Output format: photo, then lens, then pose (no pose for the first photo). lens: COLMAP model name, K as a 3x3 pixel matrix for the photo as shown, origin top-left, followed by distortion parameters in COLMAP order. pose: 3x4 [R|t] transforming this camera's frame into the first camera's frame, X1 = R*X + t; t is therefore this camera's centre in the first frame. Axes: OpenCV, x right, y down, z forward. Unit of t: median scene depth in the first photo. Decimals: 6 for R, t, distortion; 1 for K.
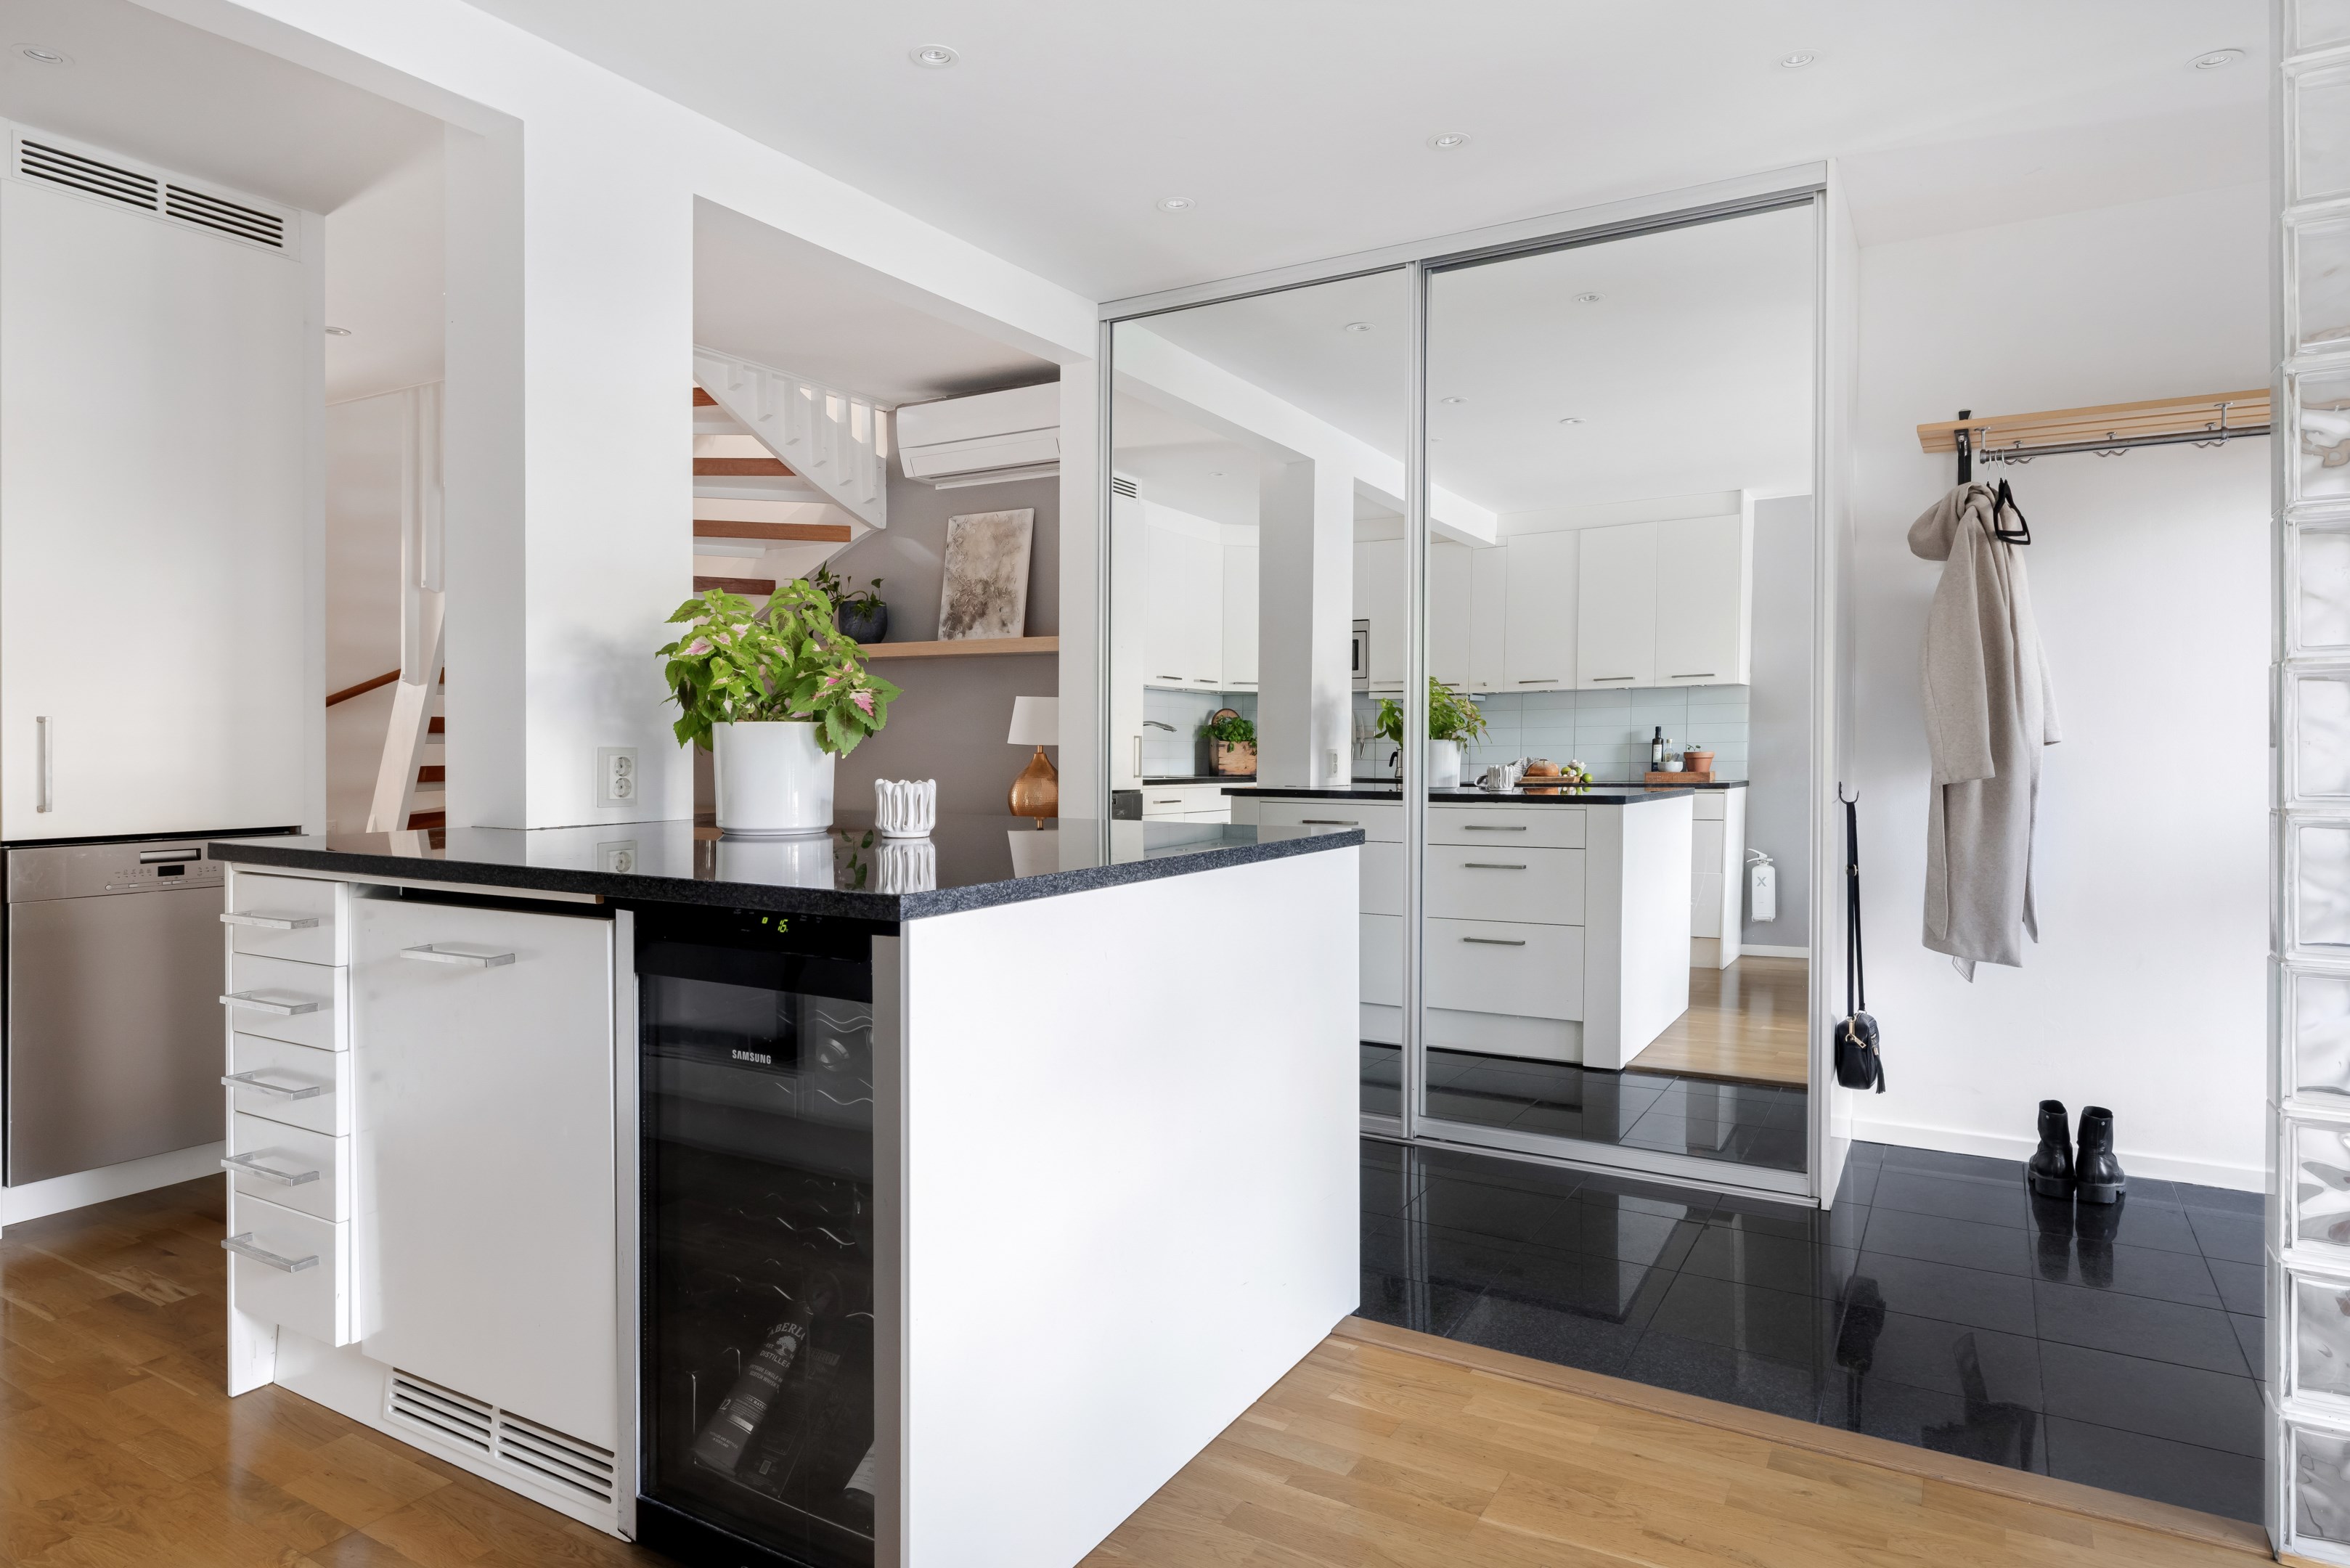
lens RADIAL K [[1371.9, 0, 1175.0], [0, 1371.9, 784.0], [0, 0, 1]] dist [-0.001607, 0.000028]
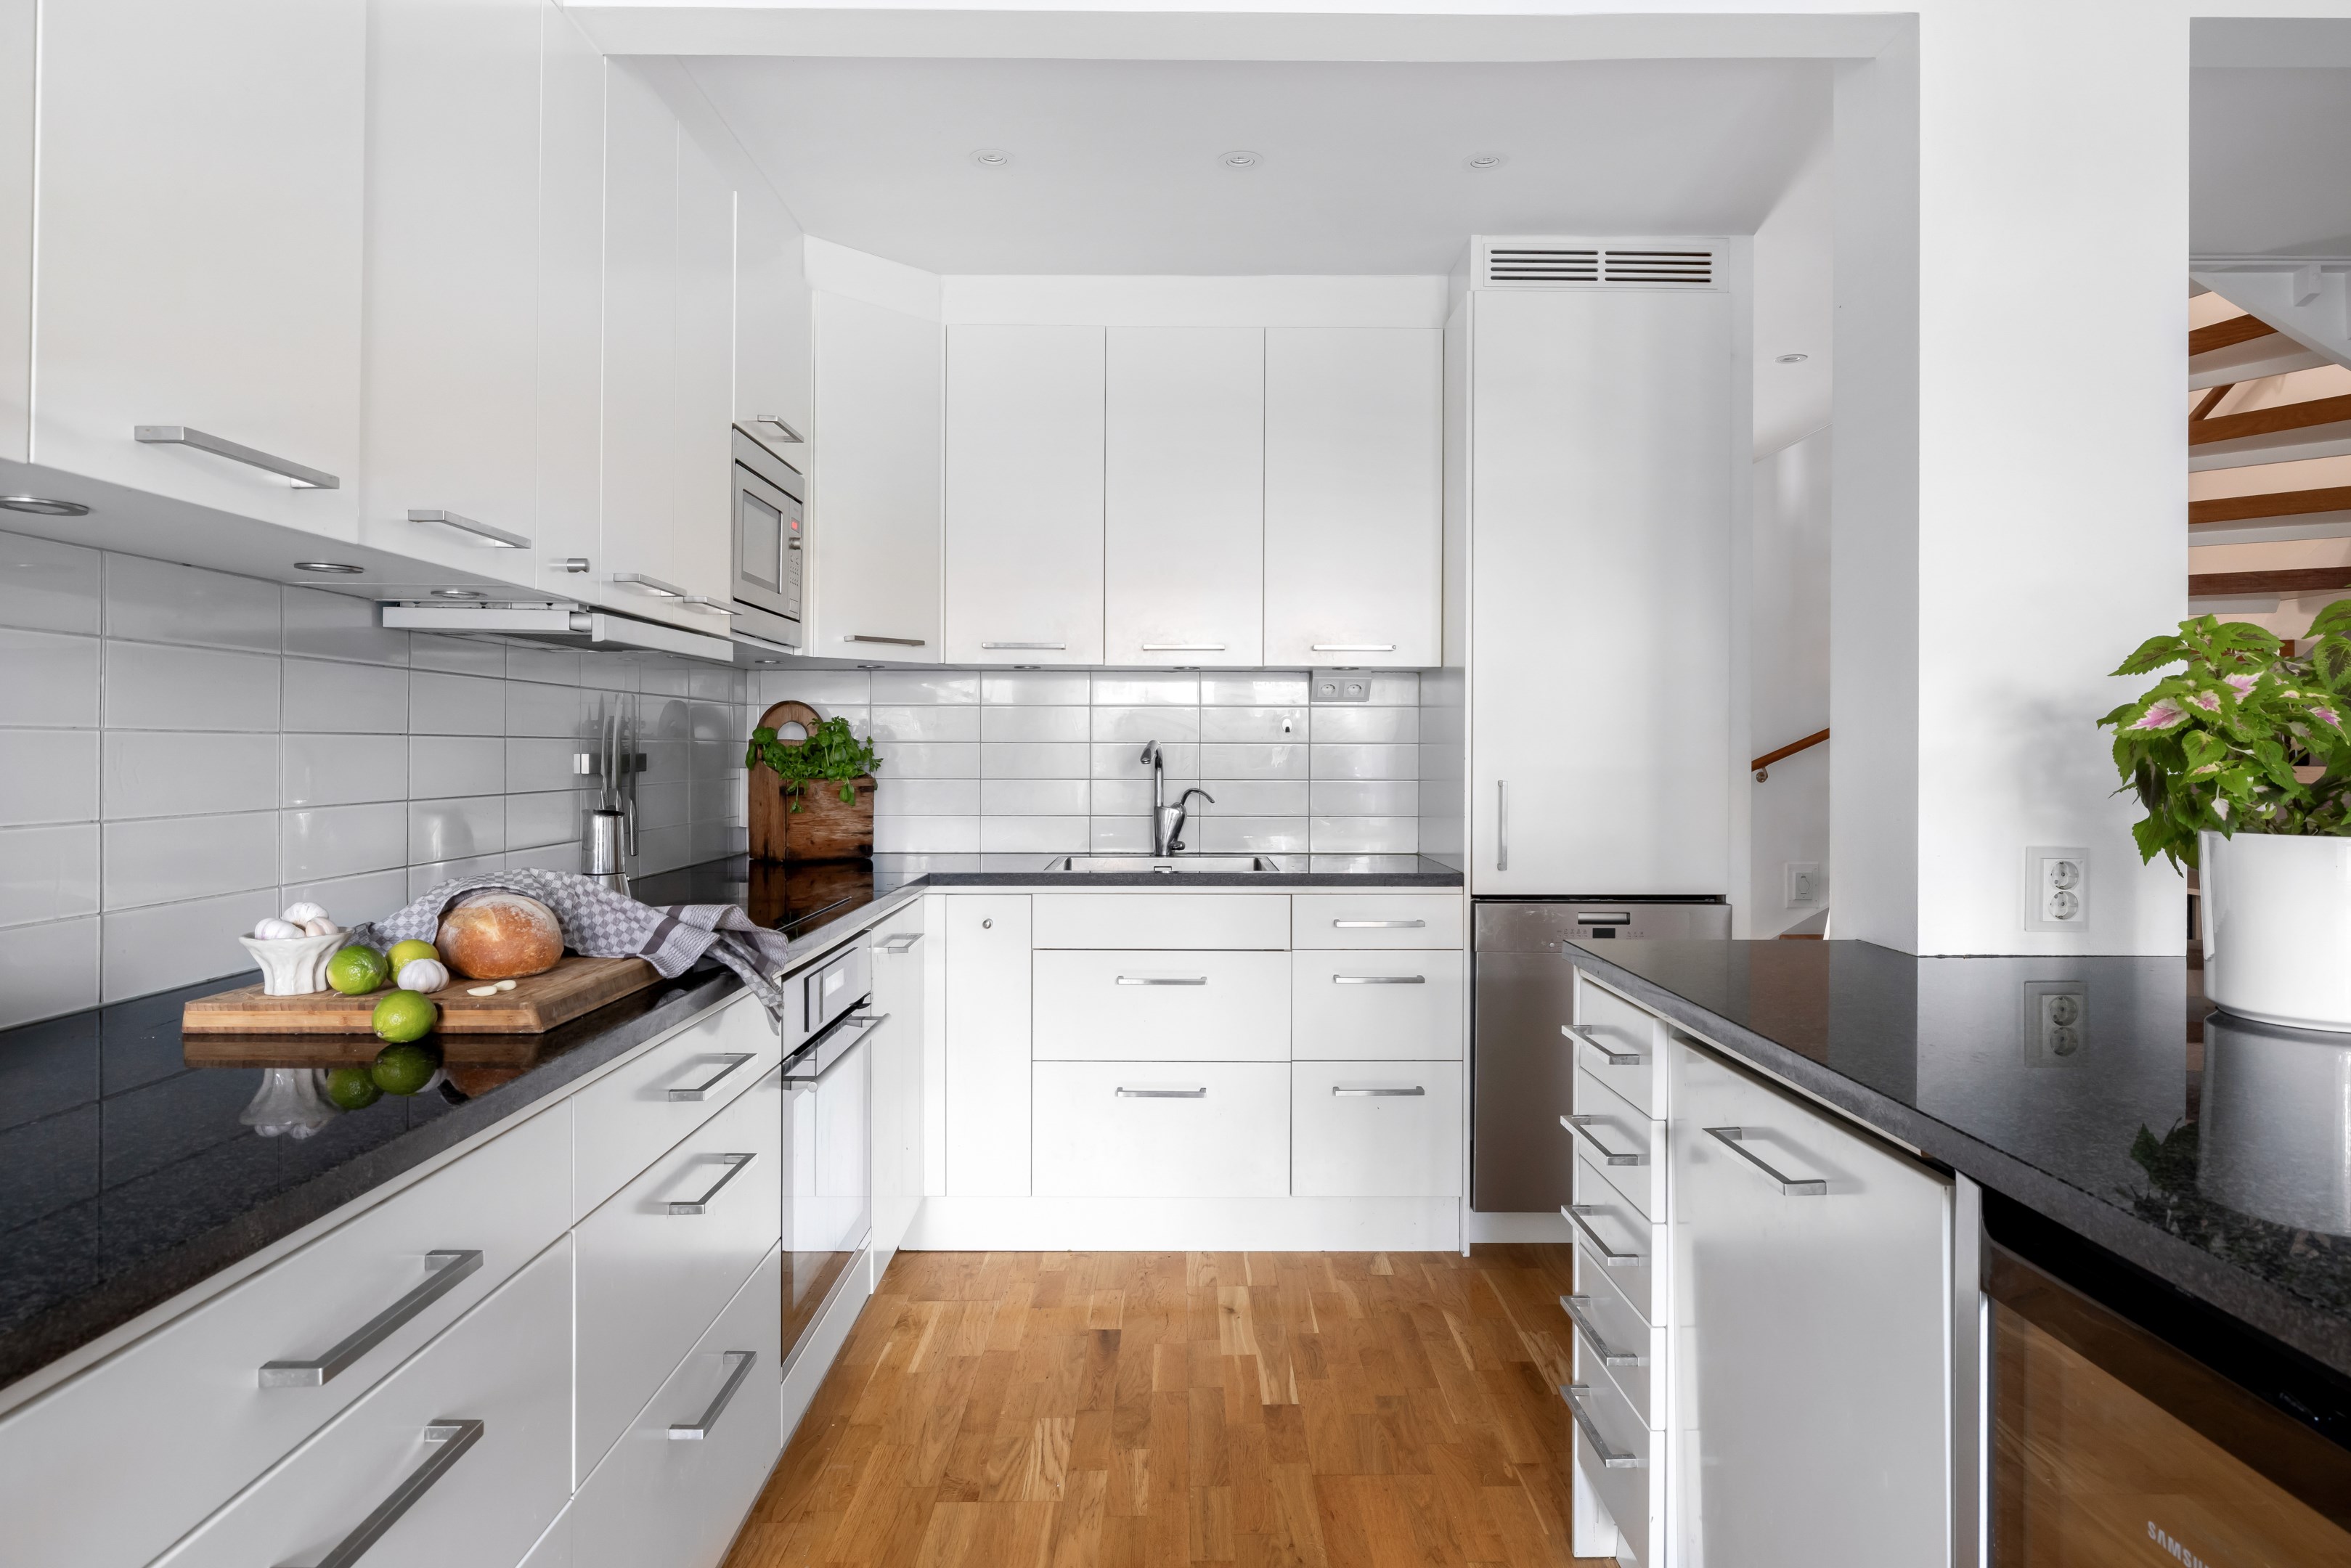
lens RADIAL K [[1407.2, 0, 1170.4], [0, 1407.2, 755.1], [0, 0, 1]] dist [-0.006278, 0.001181]
pose [[0.530911, -0.003343, -0.847421, -0.045317], [-0.026895, 0.999422, -0.020793, -0.052935], [0.847000, 0.033831, 0.530515, 0.267289]]
